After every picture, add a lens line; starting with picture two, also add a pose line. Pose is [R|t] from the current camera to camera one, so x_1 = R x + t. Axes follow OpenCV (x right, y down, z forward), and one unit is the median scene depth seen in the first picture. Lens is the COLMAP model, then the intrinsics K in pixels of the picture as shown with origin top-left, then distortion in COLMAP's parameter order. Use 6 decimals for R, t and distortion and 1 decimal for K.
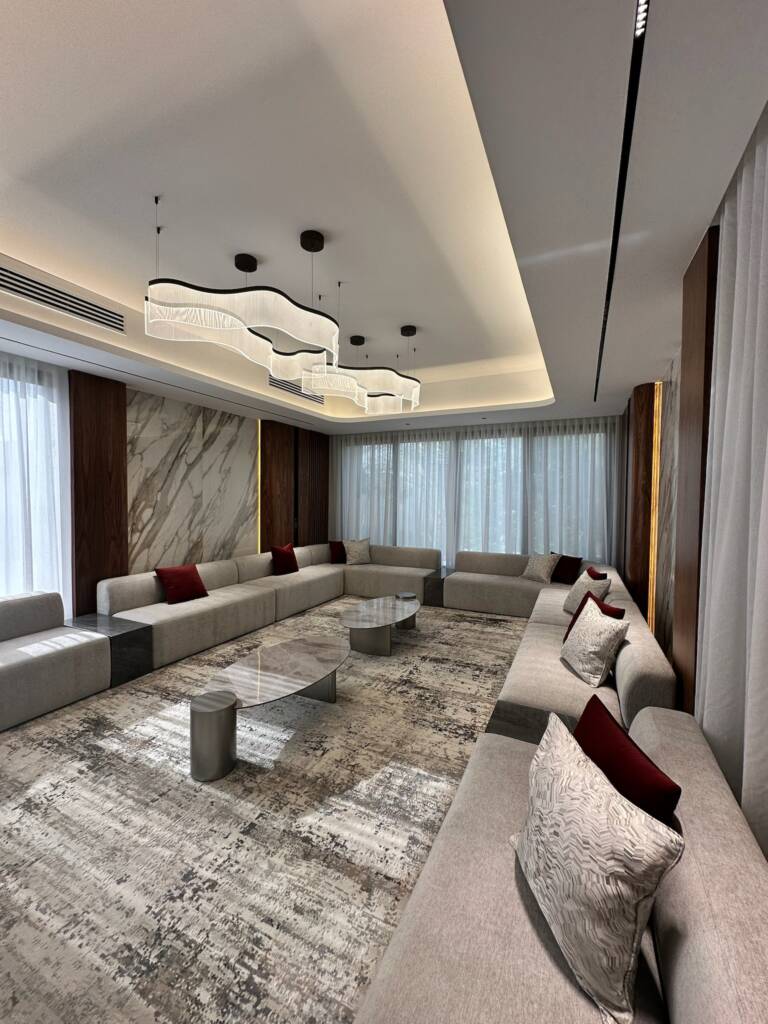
lens RADIAL K [[407.5, 0, 383.4], [0, 407.5, 511.3], [0, 0, 1]] dist [-0.002409, 0.000167]
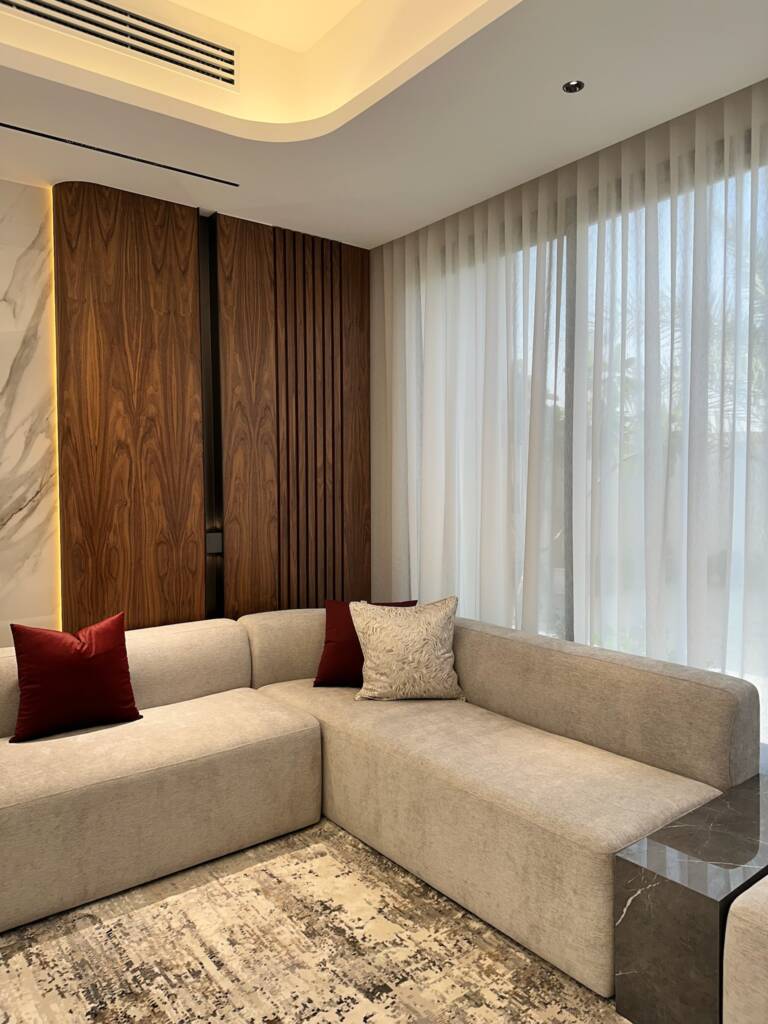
lens RADIAL K [[725.2, 0, 374.0], [0, 725.2, 509.2], [0, 0, 1]] dist [0.063347, -0.075870]
pose [[0.891318, -0.004524, -0.453356, 0.220788], [0.006289, 0.999977, 0.002385, 0.013351], [0.453335, -0.004977, 0.891326, 0.967771]]
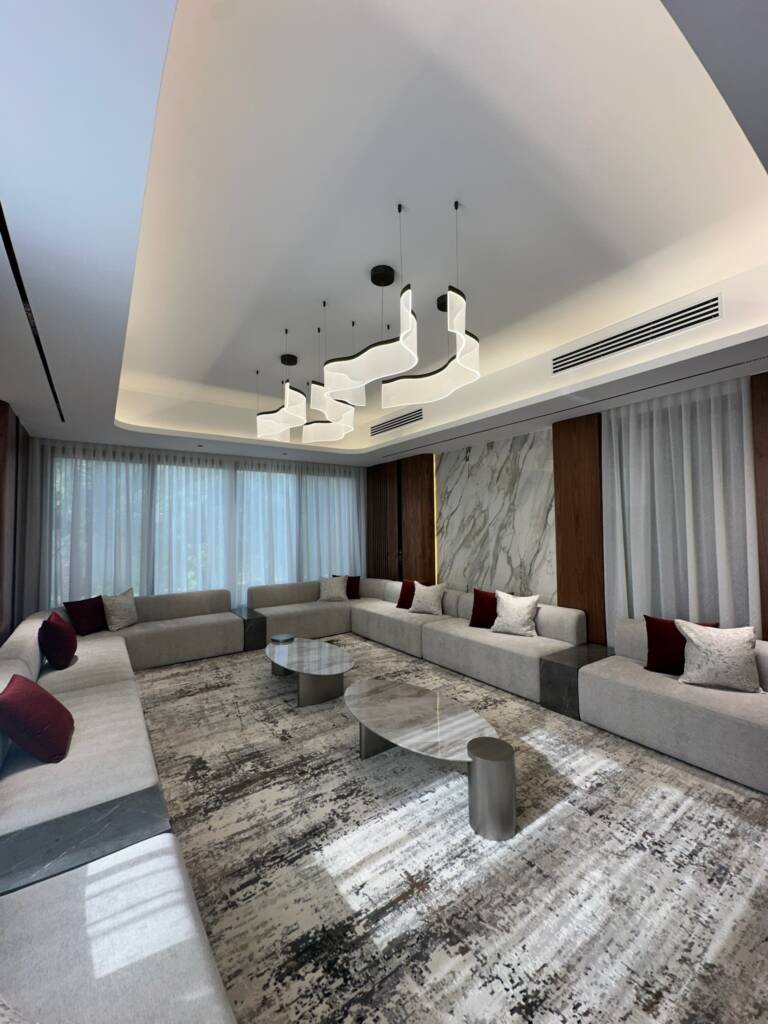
lens RADIAL K [[406.0, 0, 384.0], [0, 406.0, 512.0], [0, 0, 1]] dist [0.003616, 0.000451]
pose [[0.481722, 0.021178, 0.876068, -0.788100], [0.044026, 0.997861, -0.048331, -0.026404], [-0.875217, 0.061852, 0.479759, 0.420452]]
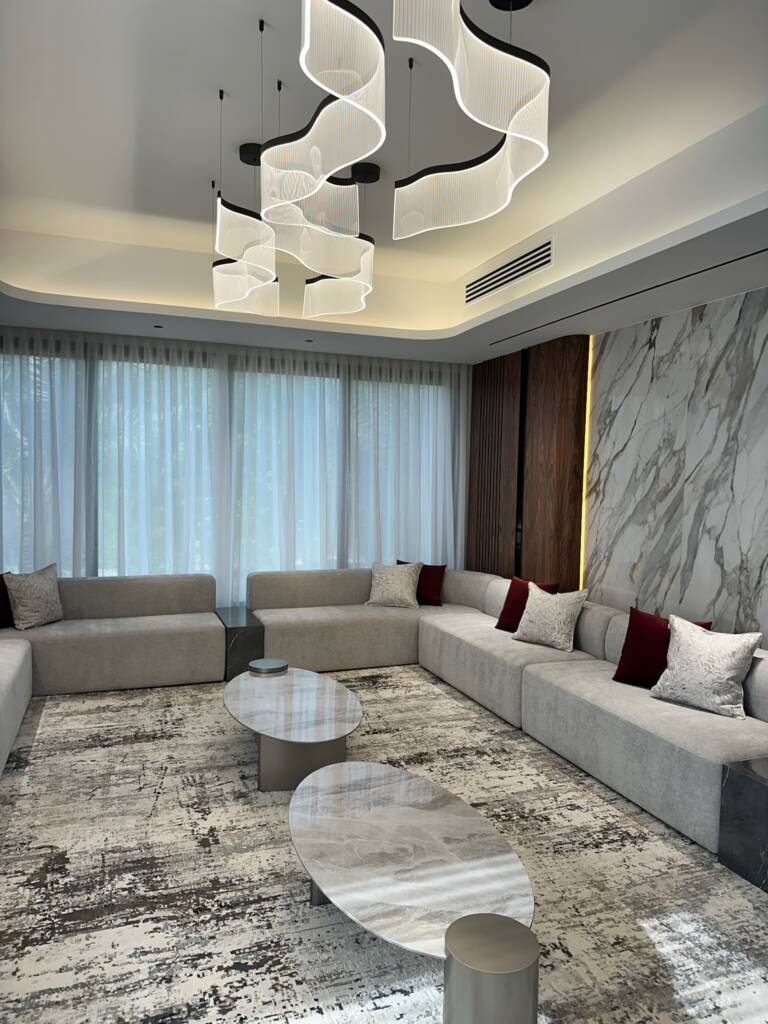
lens RADIAL K [[717.3, 0, 386.9], [0, 717.3, 517.1], [0, 0, 1]] dist [0.059992, -0.091847]
pose [[0.691177, -0.037426, 0.721716, -0.615999], [0.009841, 0.999053, 0.042384, -0.028709], [-0.722619, -0.022192, 0.690891, 0.305686]]
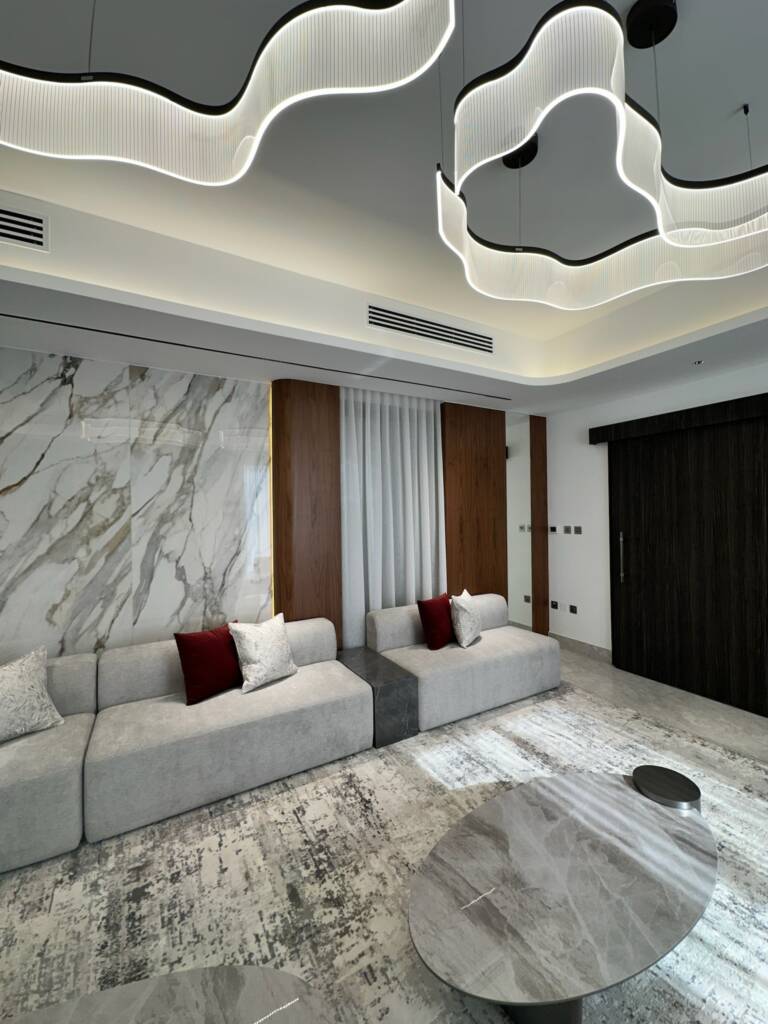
lens RADIAL K [[406.0, 0, 384.0], [0, 406.0, 512.0], [0, 0, 1]] dist [0.003616, 0.000451]
pose [[-0.821913, 0.003982, 0.569599, -0.242132], [0.027043, 0.999121, 0.032038, -0.050558], [-0.568971, 0.041736, -0.821298, 1.104923]]
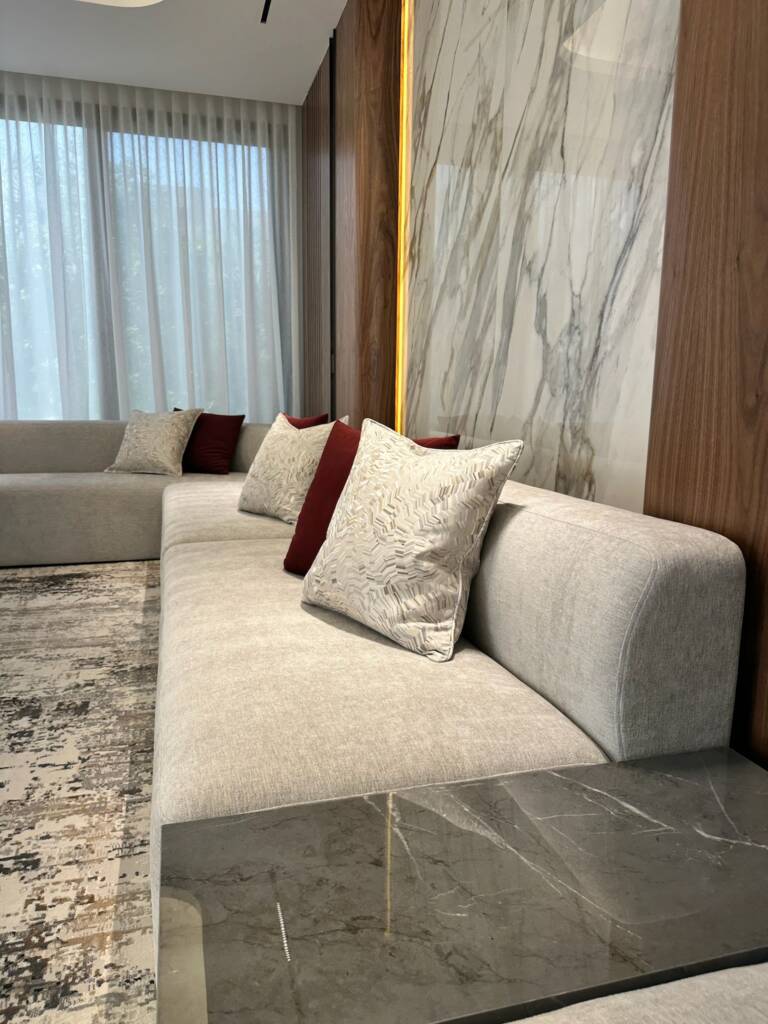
lens RADIAL K [[725.2, 0, 374.0], [0, 725.2, 509.2], [0, 0, 1]] dist [0.063347, -0.075870]
pose [[0.753014, -0.104810, 0.649603, 0.075266], [0.016704, 0.989959, 0.140362, 0.142336], [-0.657792, -0.094844, 0.747204, 0.374536]]
